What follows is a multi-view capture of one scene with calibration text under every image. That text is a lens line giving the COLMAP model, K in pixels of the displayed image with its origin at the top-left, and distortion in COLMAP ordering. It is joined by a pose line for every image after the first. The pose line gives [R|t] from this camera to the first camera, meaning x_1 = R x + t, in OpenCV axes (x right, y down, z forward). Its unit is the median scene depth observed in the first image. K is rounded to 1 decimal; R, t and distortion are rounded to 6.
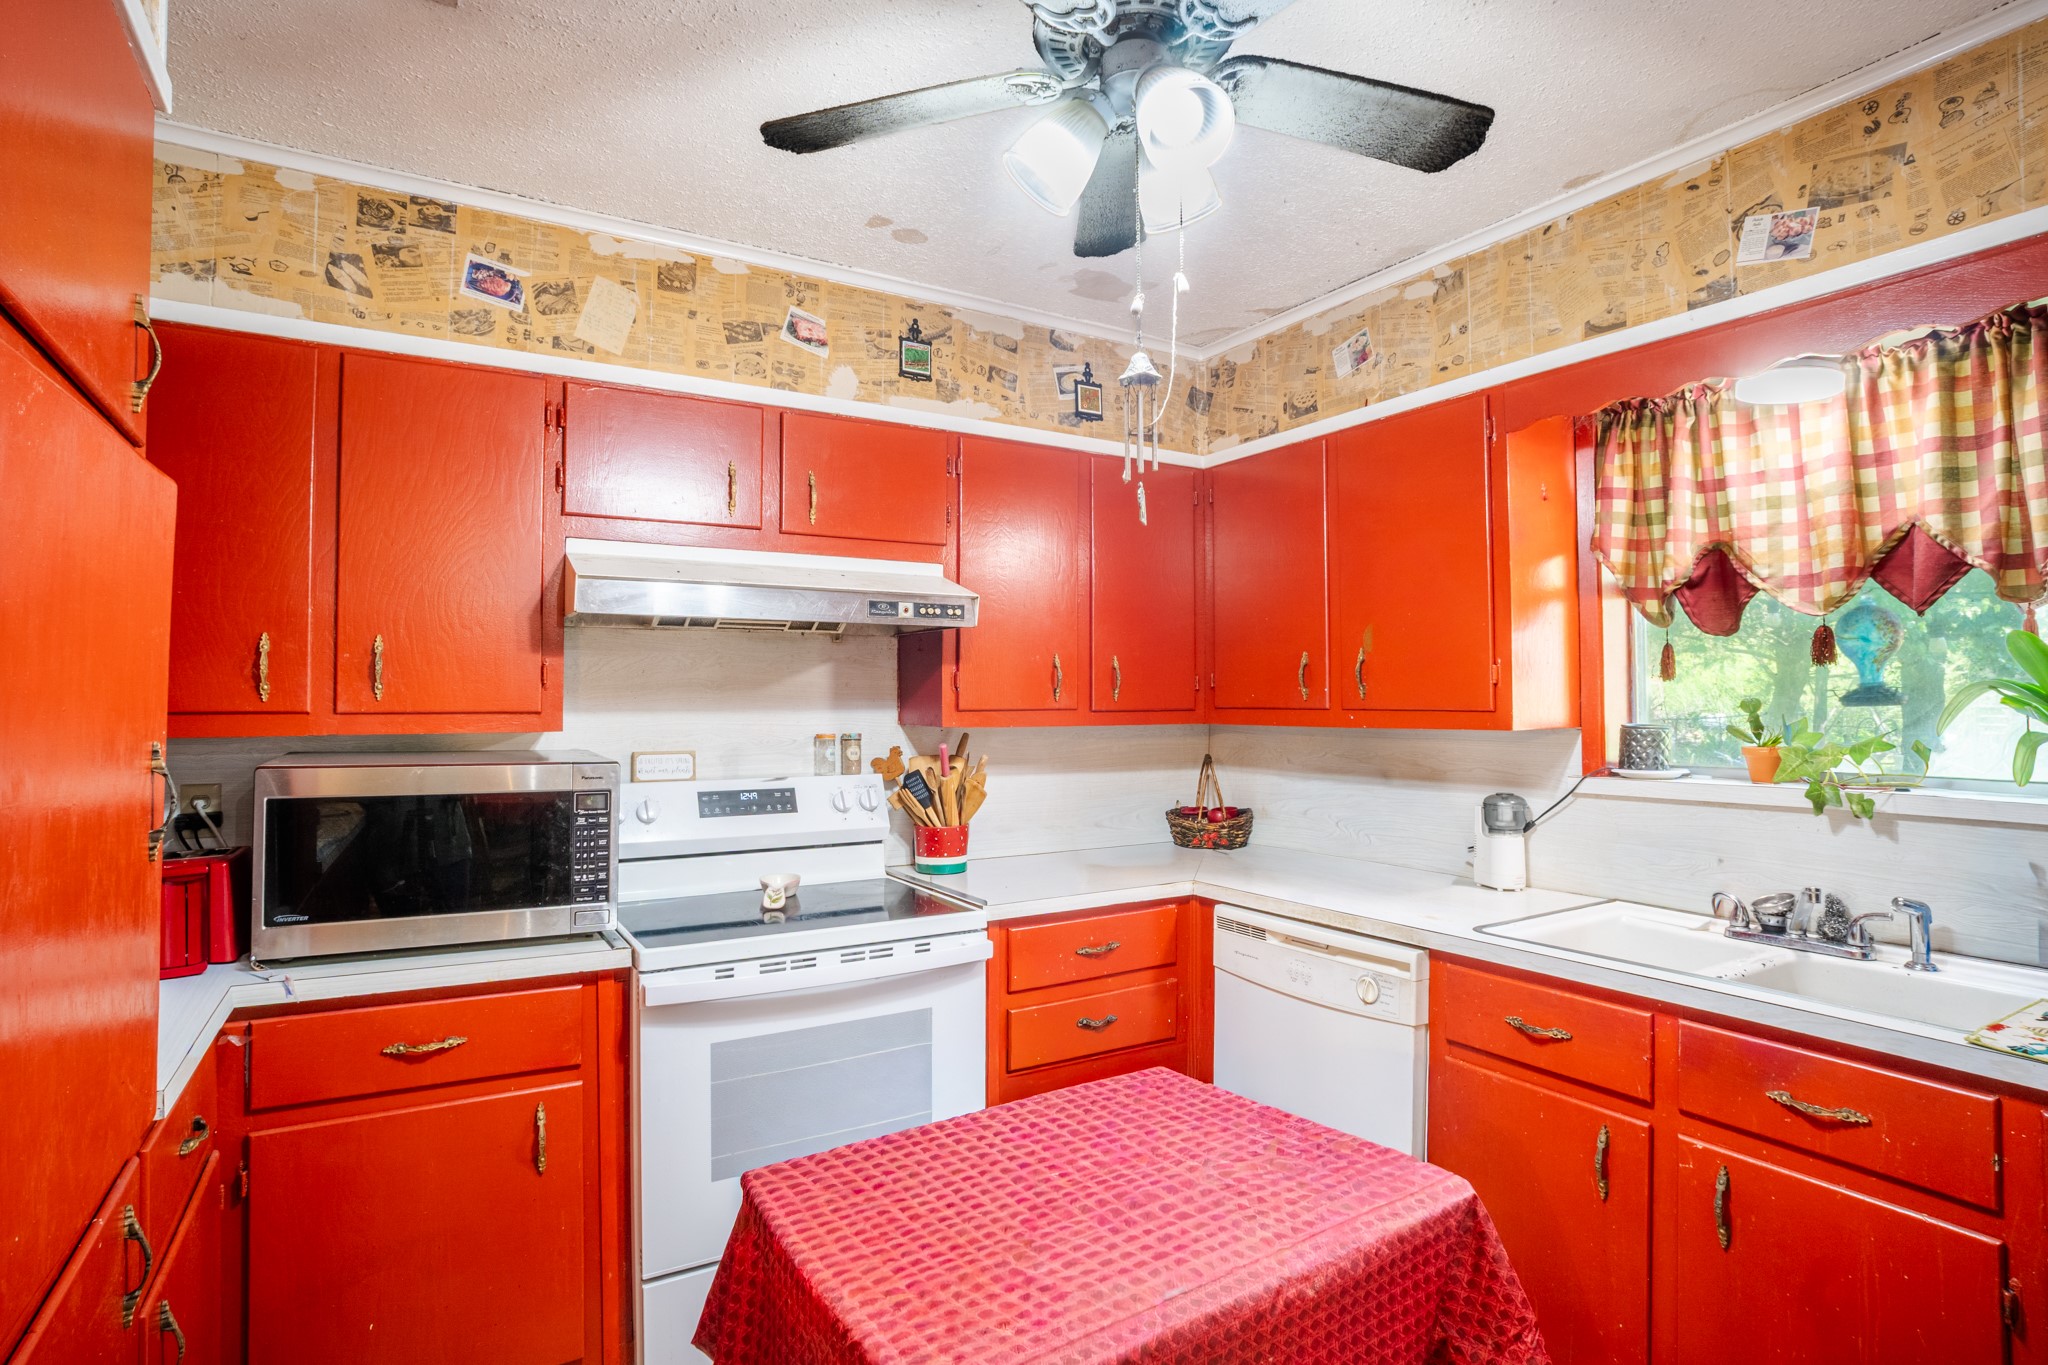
lens RADIAL K [[1035.7, 0, 1027.0], [0, 1035.7, 676.8], [0, 0, 1]] dist [-0.076155, 0.031035]
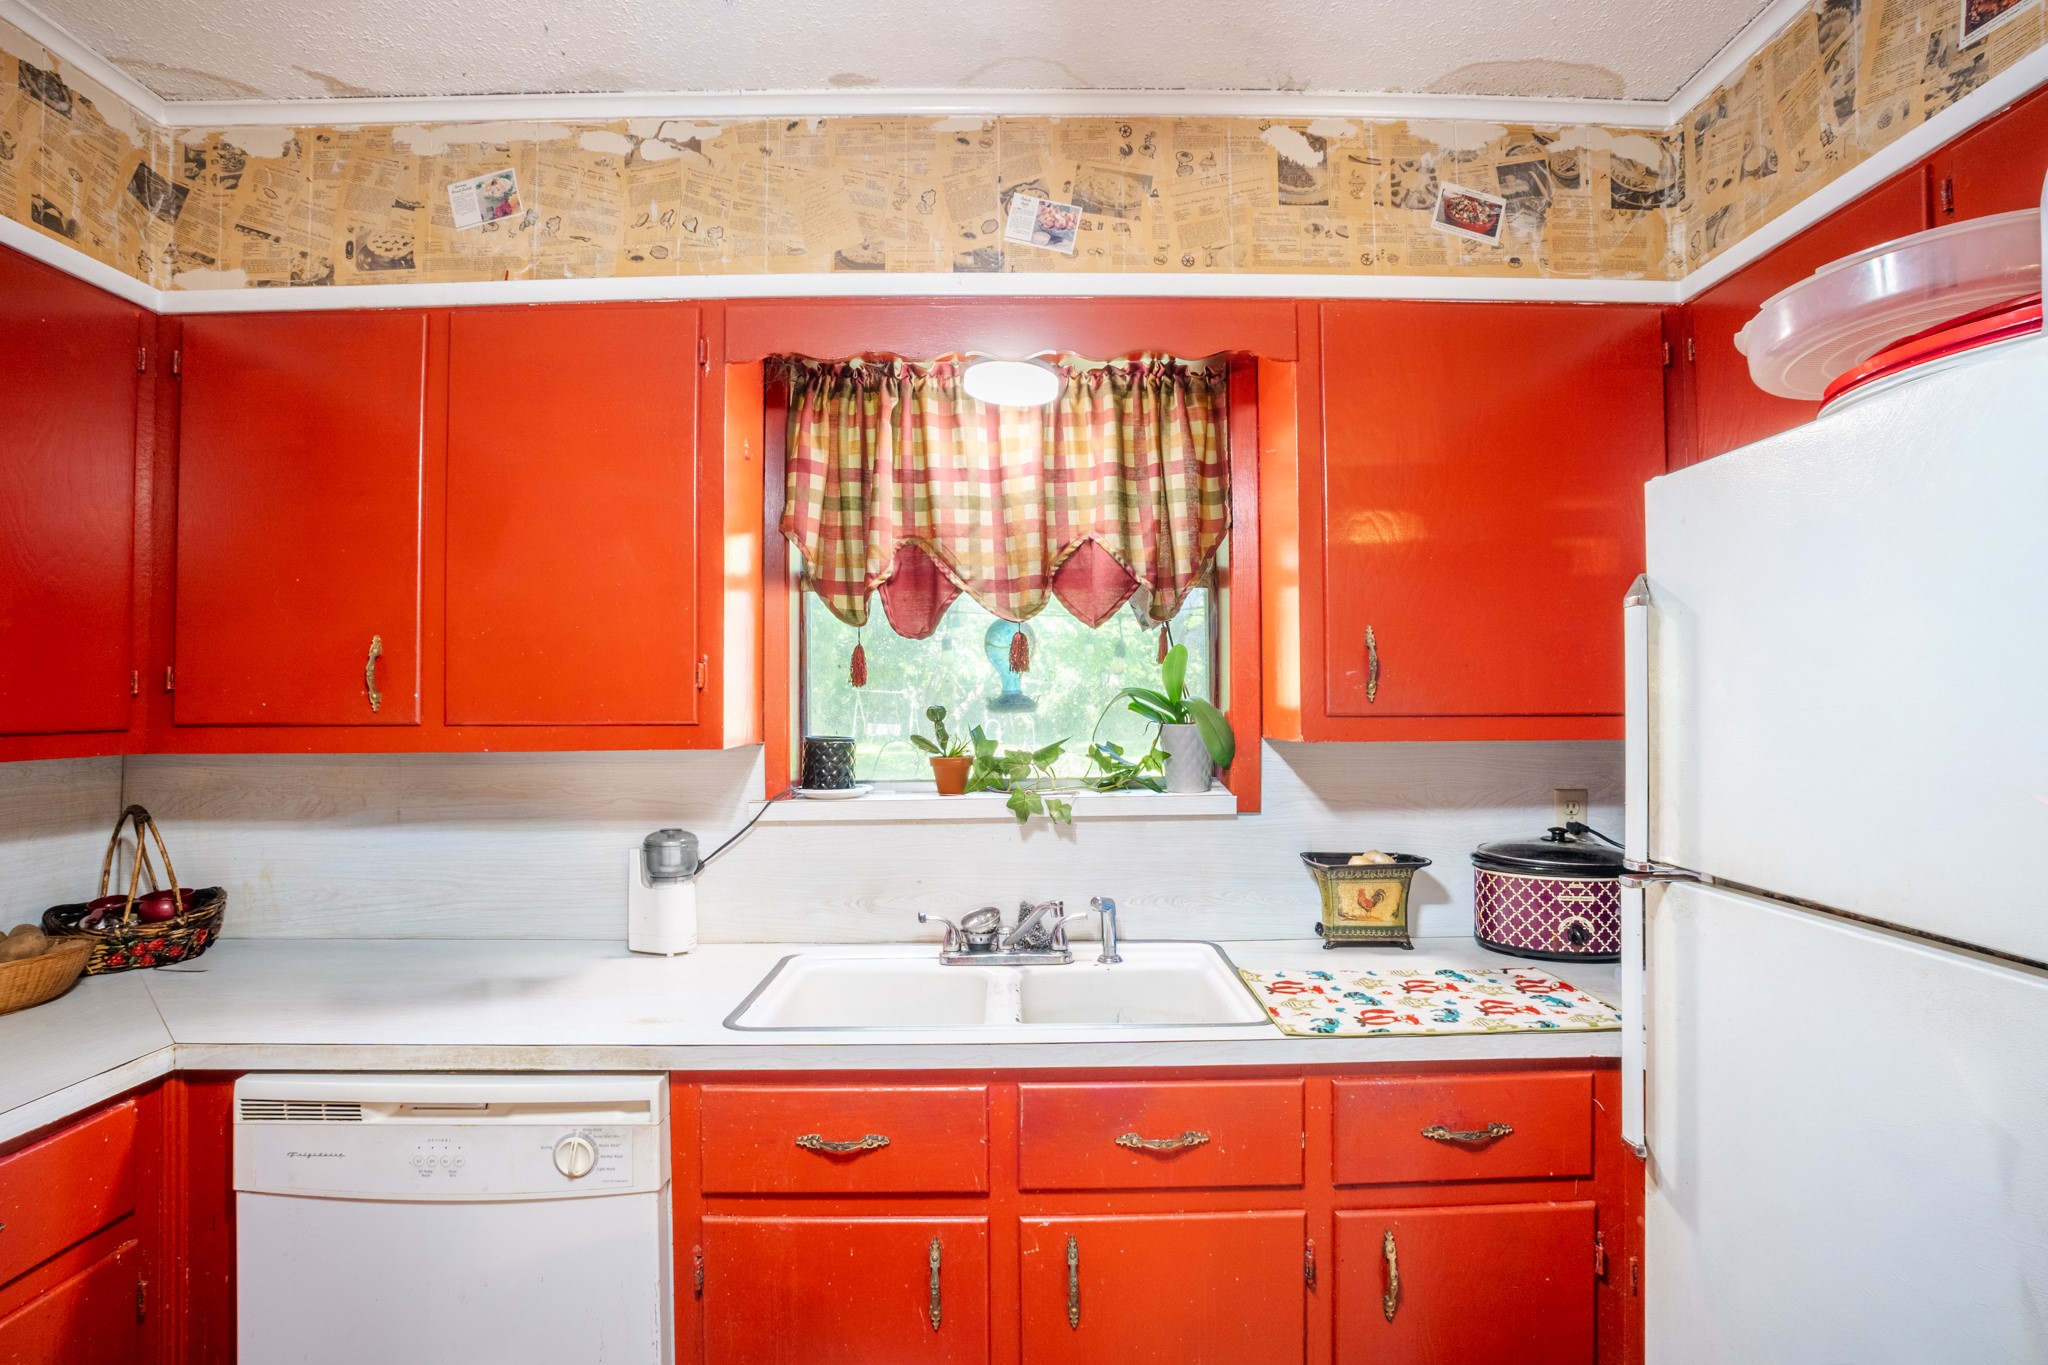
lens RADIAL K [[1035.7, 0, 1027.0], [0, 1035.7, 676.8], [0, 0, 1]] dist [-0.076155, 0.031035]
pose [[0.513819, 0.017773, 0.857715, -0.077950], [-0.012085, 0.999836, -0.013478, 0.006296], [-0.857814, -0.003440, 0.513949, 0.441476]]
